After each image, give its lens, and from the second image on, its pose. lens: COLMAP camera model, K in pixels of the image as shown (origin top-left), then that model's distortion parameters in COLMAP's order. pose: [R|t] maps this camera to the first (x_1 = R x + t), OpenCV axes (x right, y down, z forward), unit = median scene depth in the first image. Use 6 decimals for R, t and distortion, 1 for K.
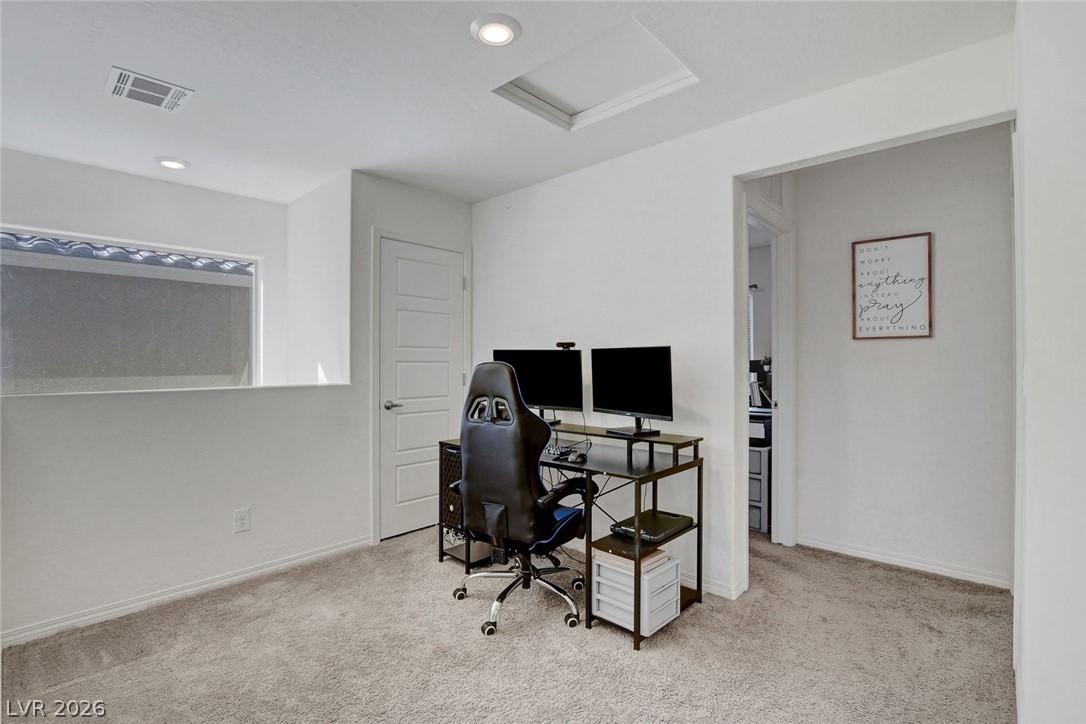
lens RADIAL K [[519.1, 0, 536.9], [0, 519.1, 356.6], [0, 0, 1]] dist [-0.029041, -0.000209]
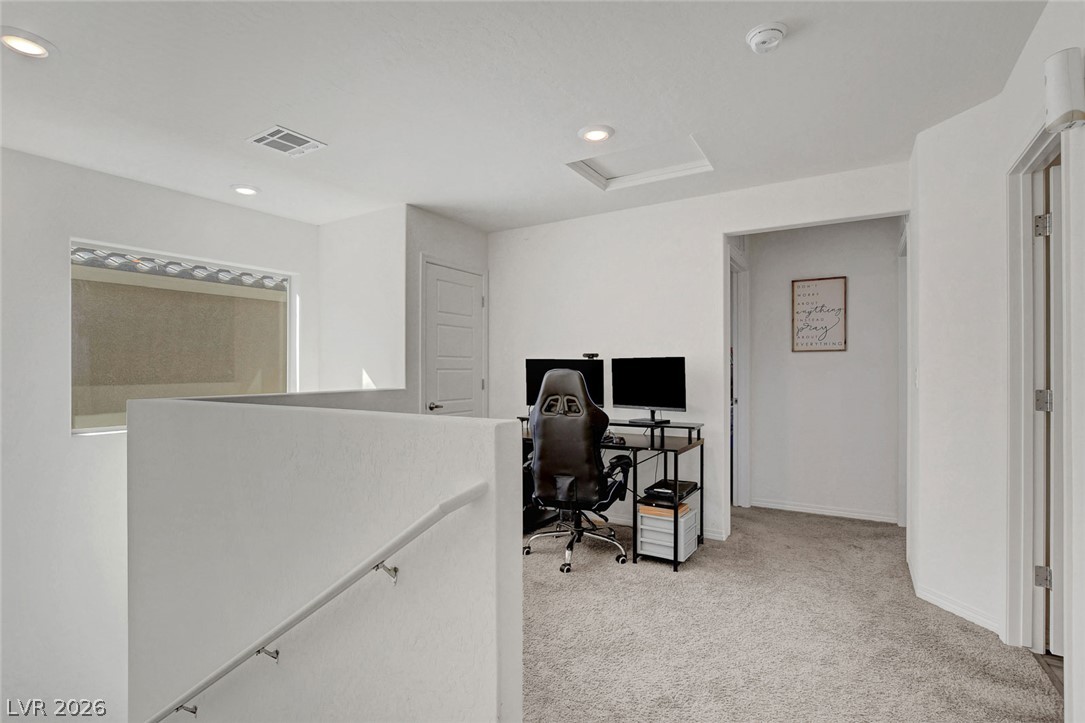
lens RADIAL K [[518.6, 0, 545.9], [0, 518.6, 367.4], [0, 0, 1]] dist [-0.029041, -0.000209]
pose [[0.981798, -0.001586, 0.189922, -0.326238], [0.000103, 0.999969, 0.007817, -0.003701], [-0.189929, -0.007656, 0.981768, -0.247841]]
